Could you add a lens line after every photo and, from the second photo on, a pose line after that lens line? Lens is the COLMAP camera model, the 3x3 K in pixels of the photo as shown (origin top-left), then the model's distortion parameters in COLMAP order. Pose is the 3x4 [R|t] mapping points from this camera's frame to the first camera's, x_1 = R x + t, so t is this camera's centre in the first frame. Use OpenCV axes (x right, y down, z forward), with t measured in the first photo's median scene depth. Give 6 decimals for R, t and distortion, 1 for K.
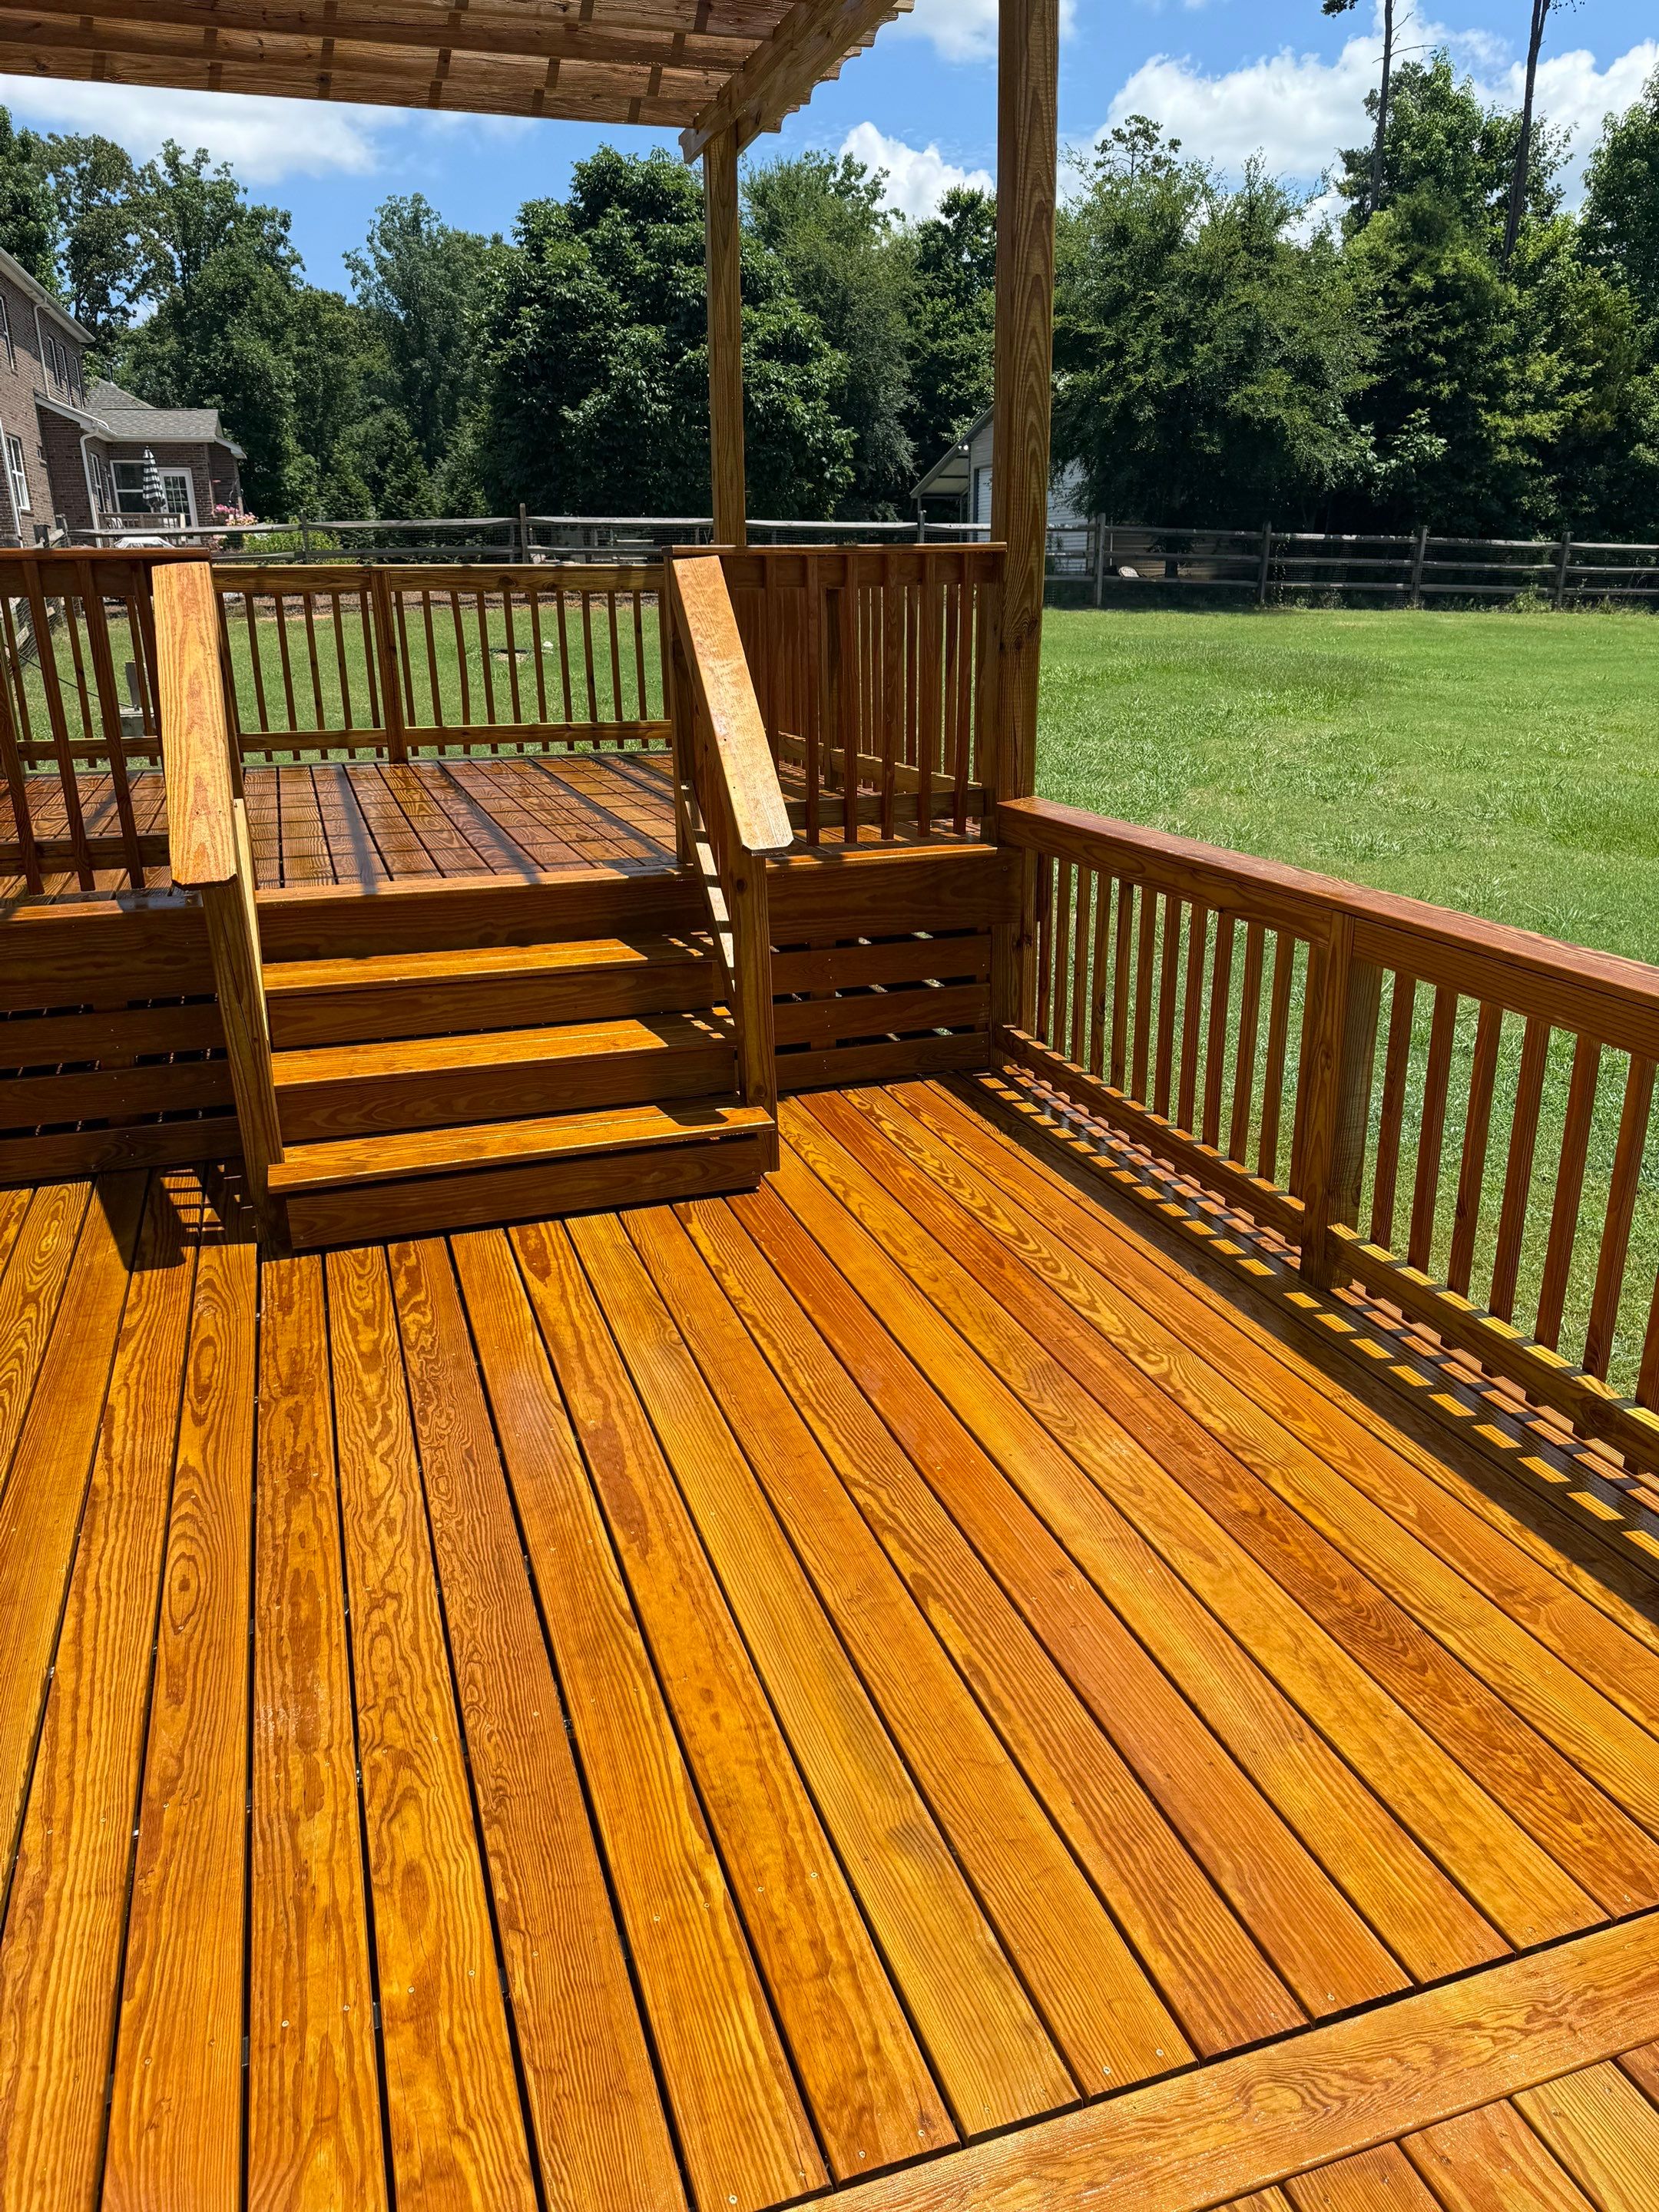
lens RADIAL K [[1523.6, 0, 829.5], [0, 1523.6, 1106.0], [0, 0, 1]] dist [0.037266, -0.040667]
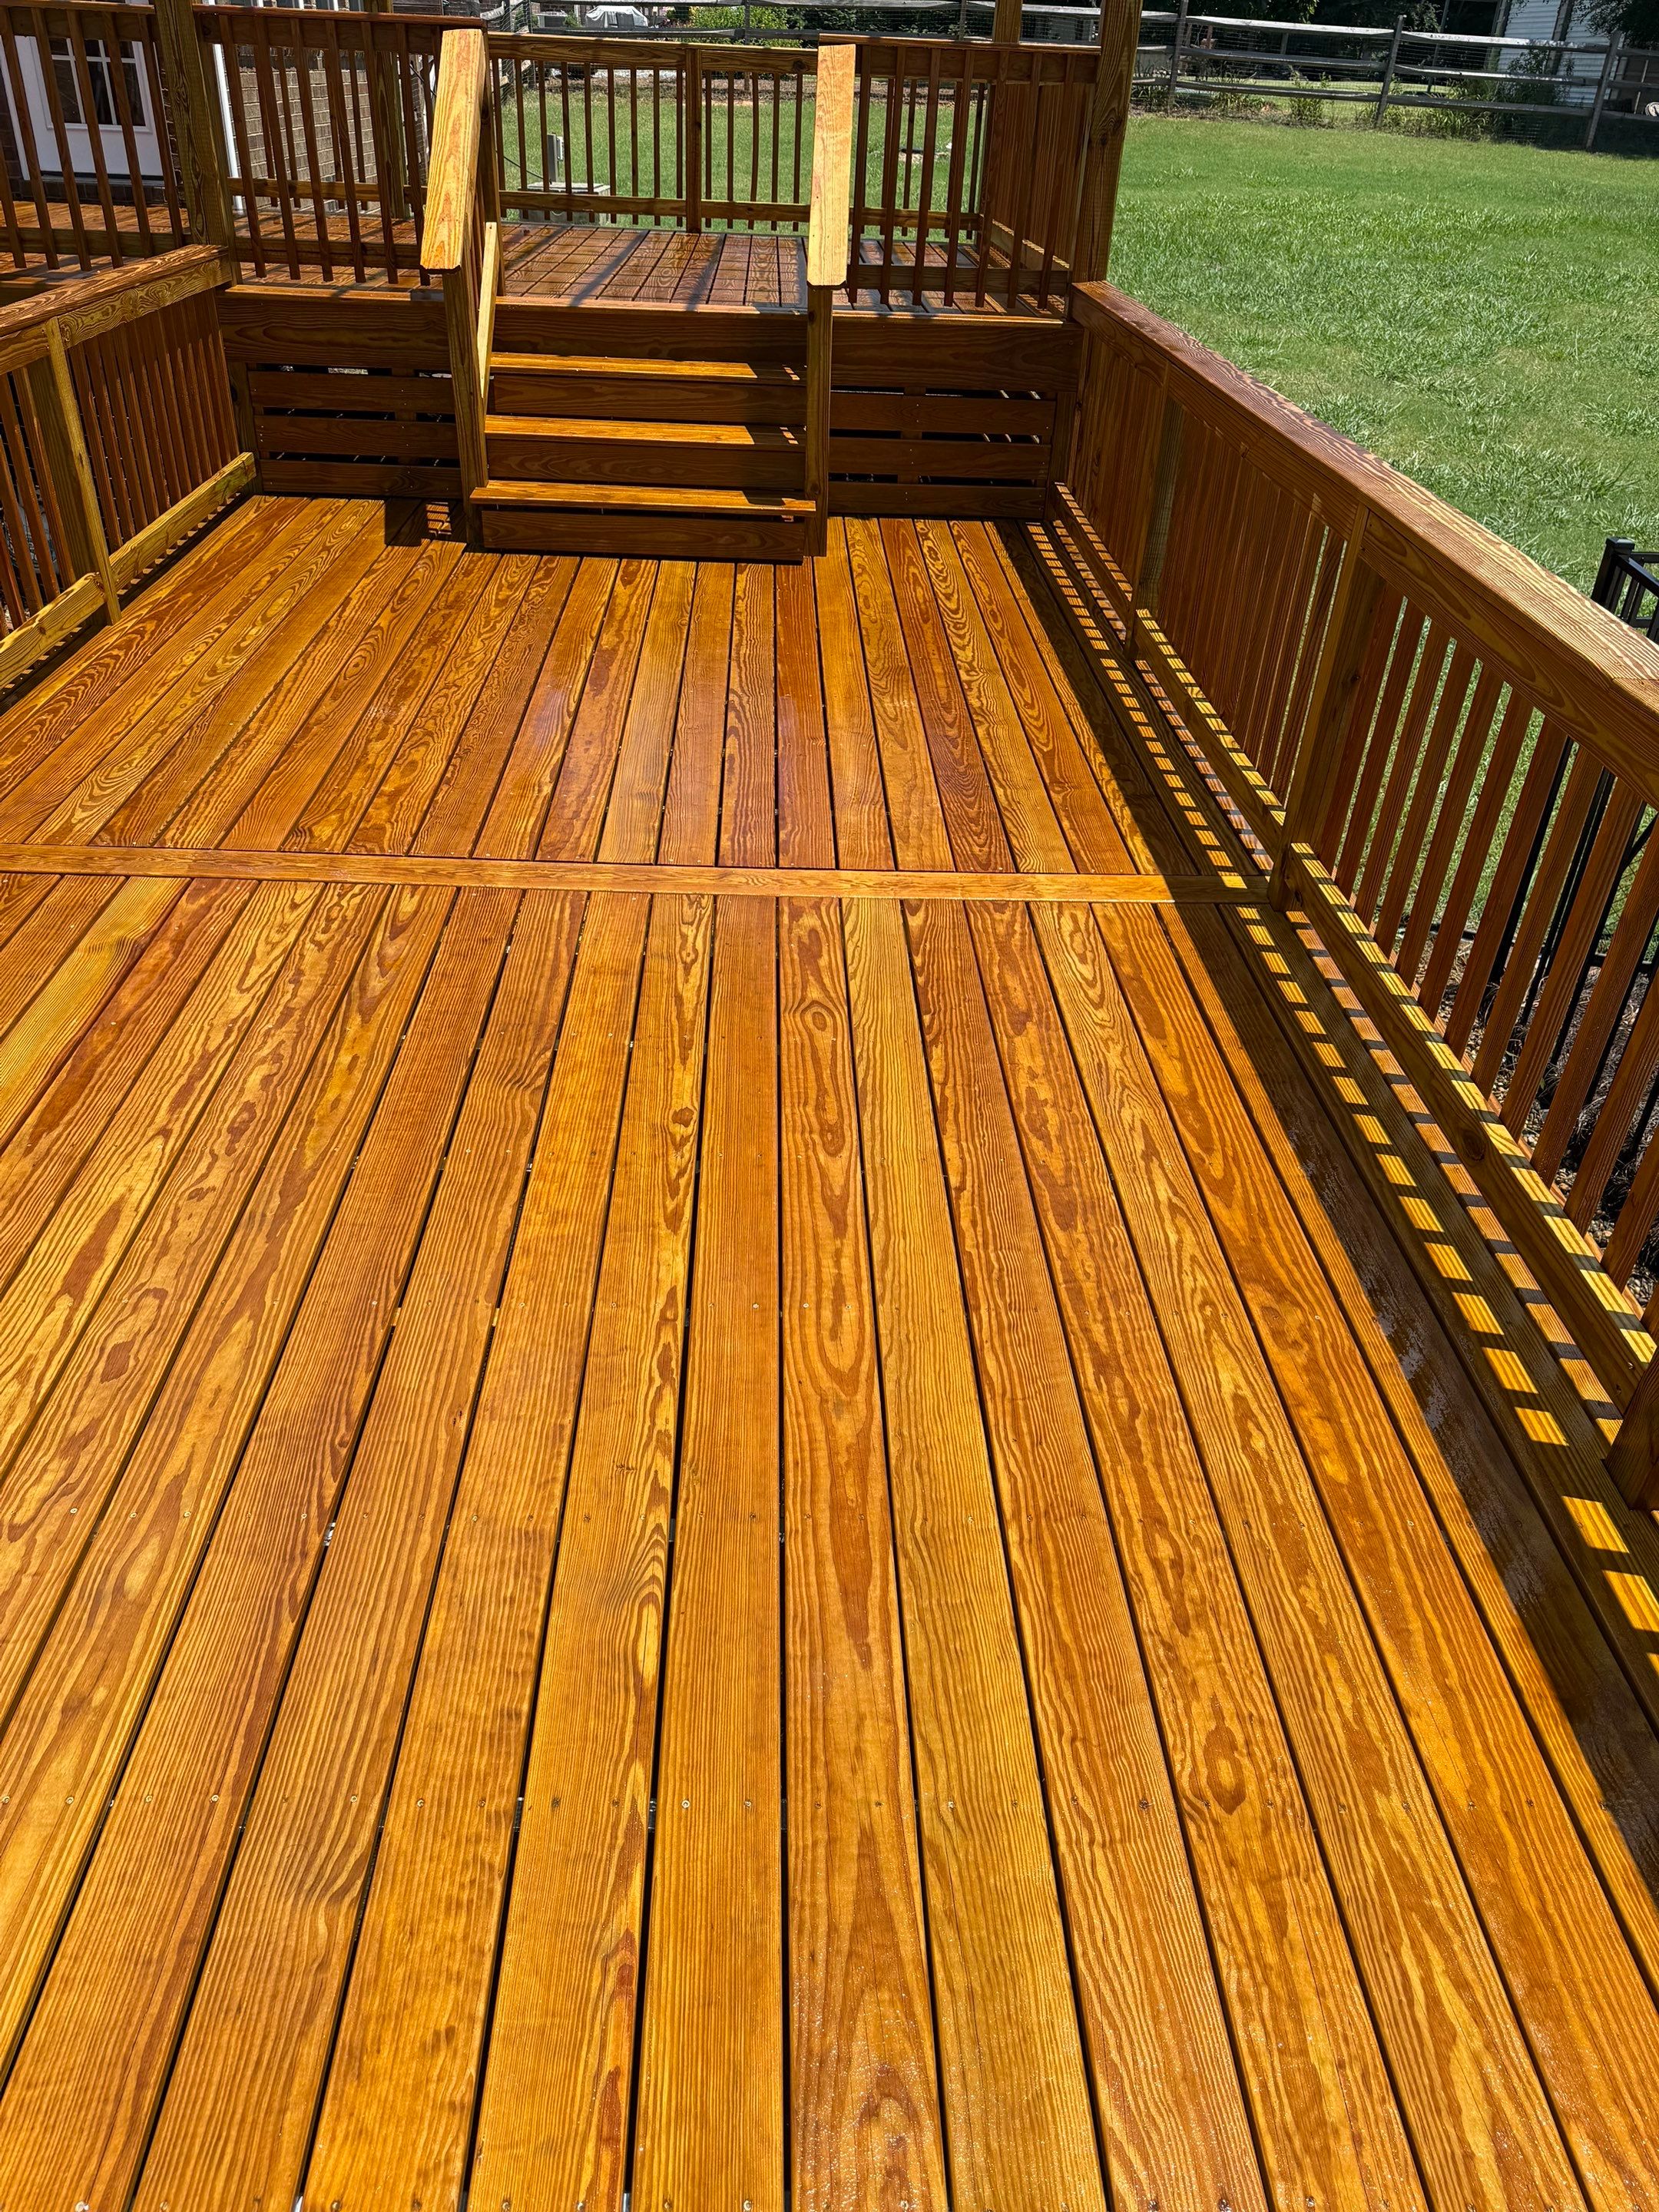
lens RADIAL K [[1523.6, 0, 829.5], [0, 1523.6, 1106.0], [0, 0, 1]] dist [0.037266, -0.040667]
pose [[0.952410, 0.209197, -0.221701, 0.285948], [-0.146292, 0.951784, 0.269641, 0.107108], [0.267420, -0.224376, 0.937092, -0.307712]]
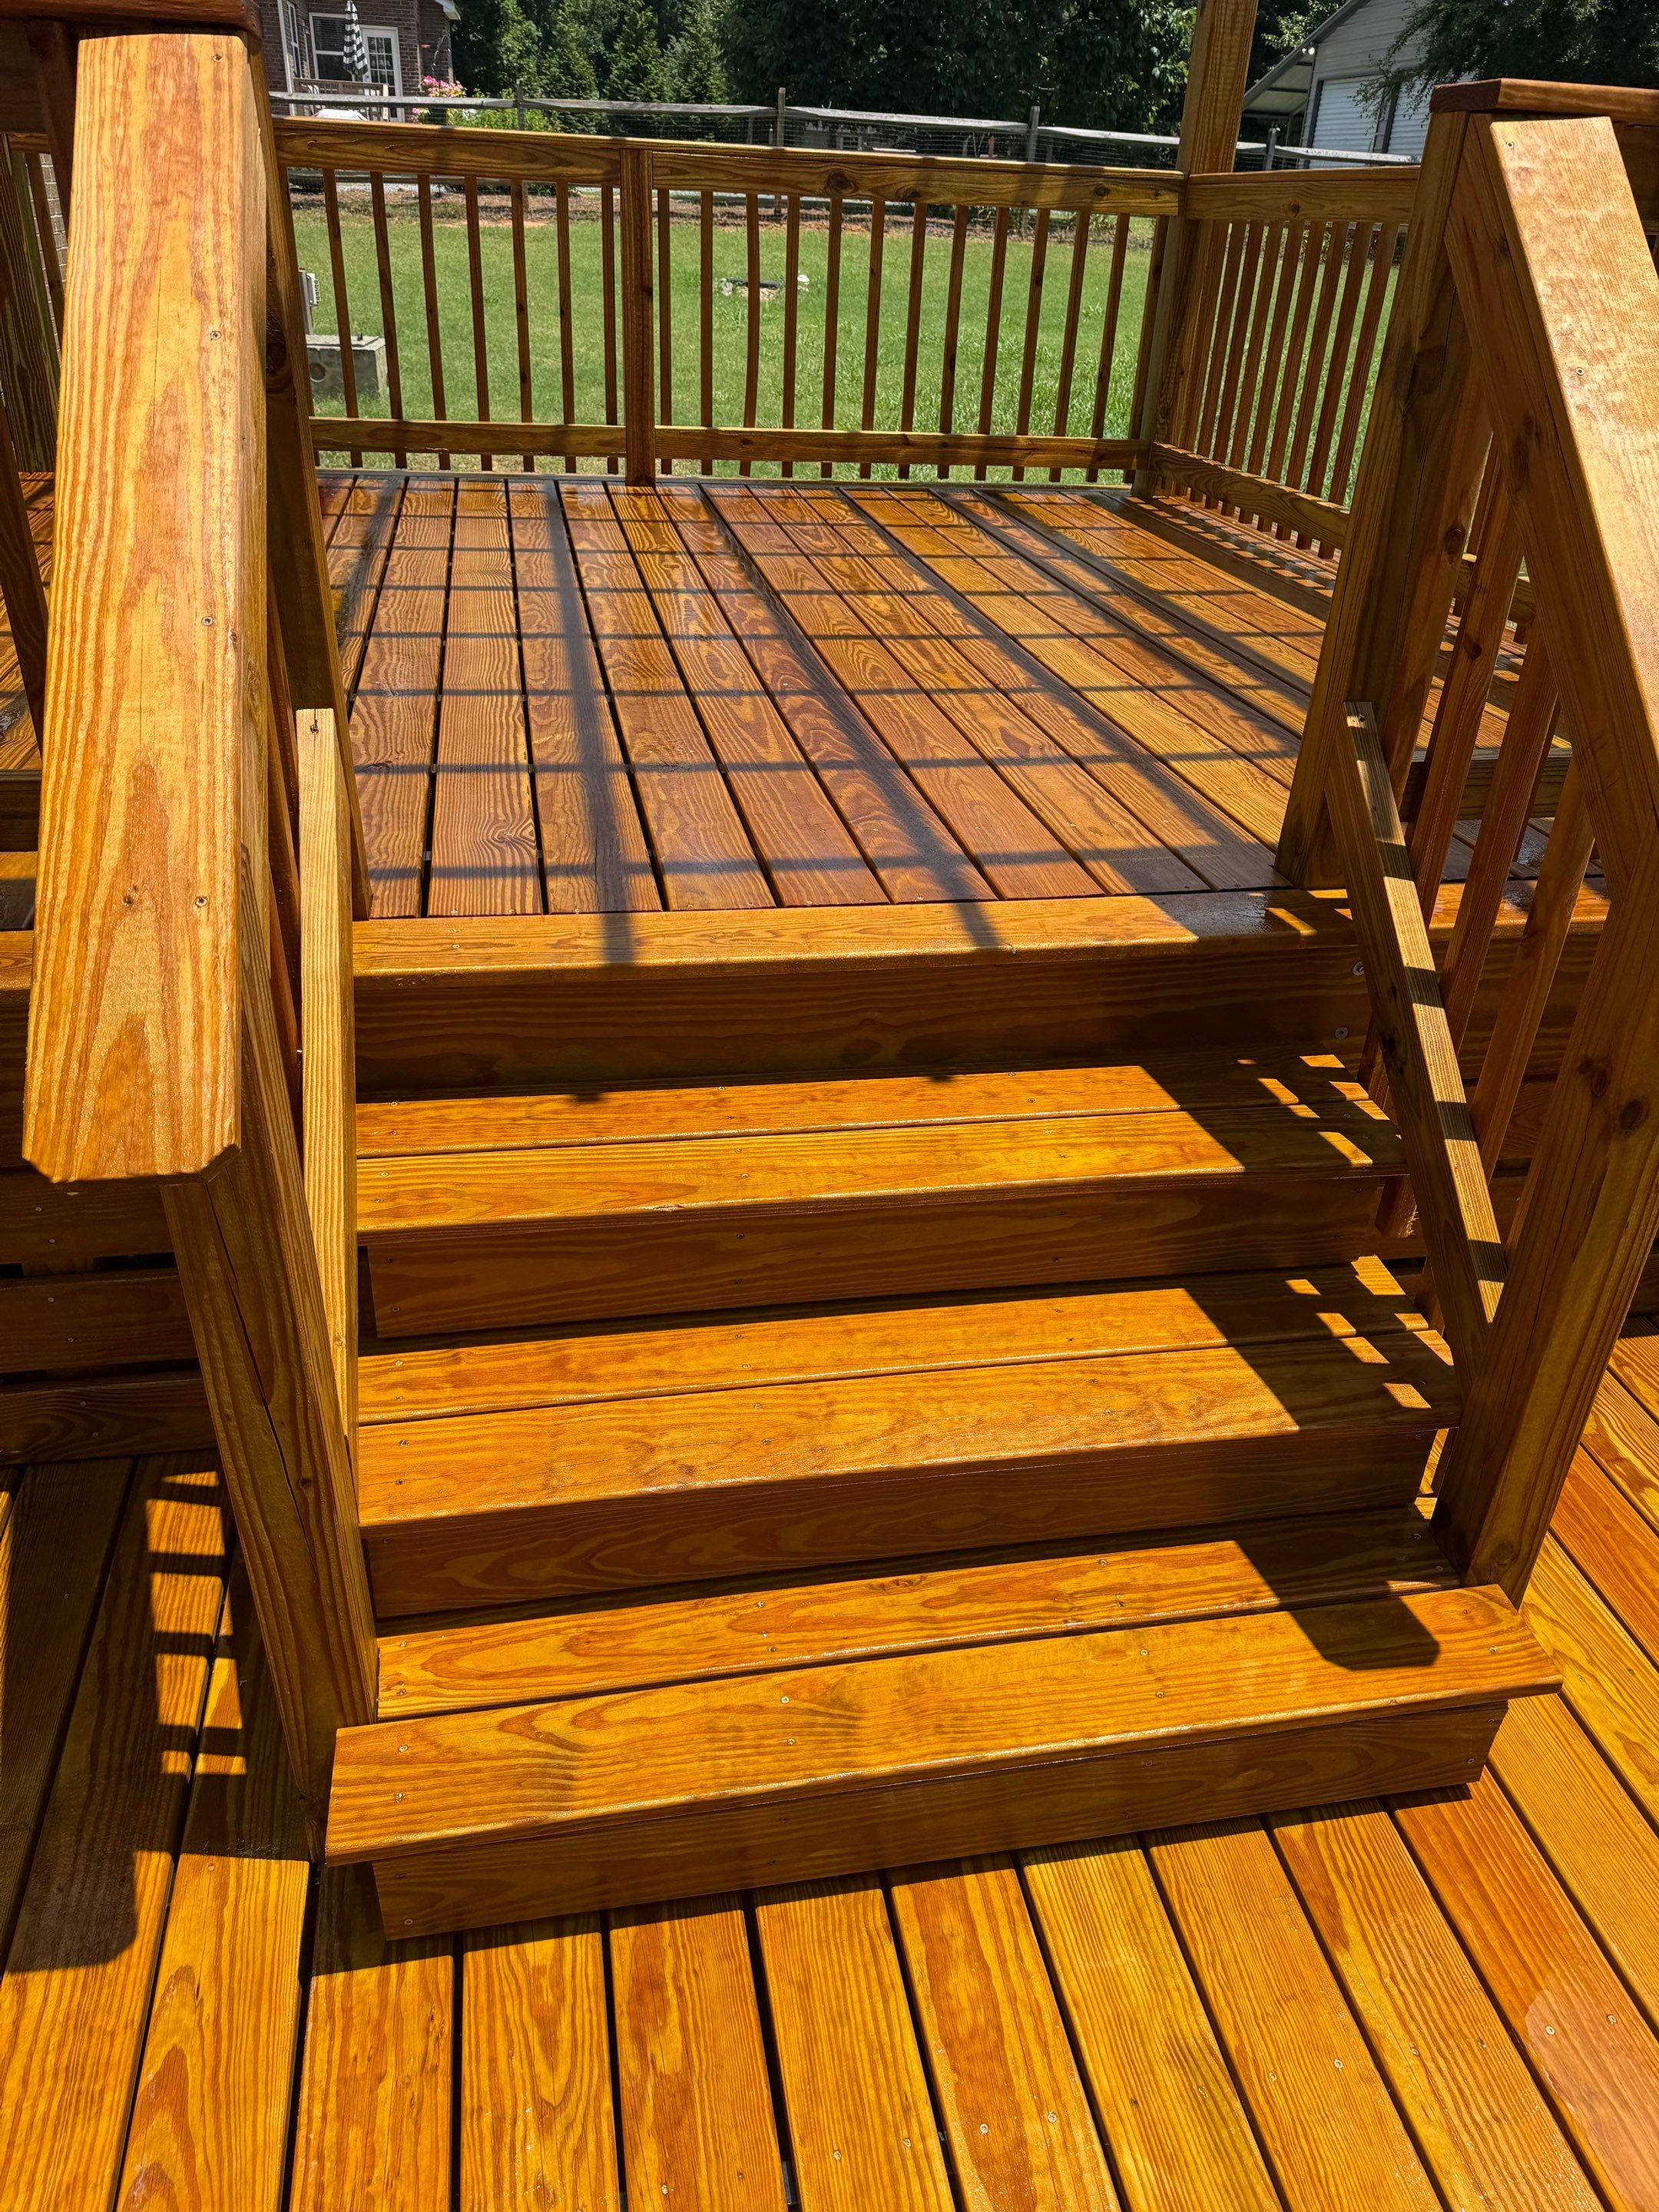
lens RADIAL K [[1497.0, 0, 829.5], [0, 1497.0, 1106.0], [0, 0, 1]] dist [0.001867, -0.001995]
pose [[0.988950, 0.119334, -0.087963, -0.150037], [-0.098478, 0.972314, 0.211913, -0.142962], [0.110816, -0.200909, 0.973322, 0.444917]]
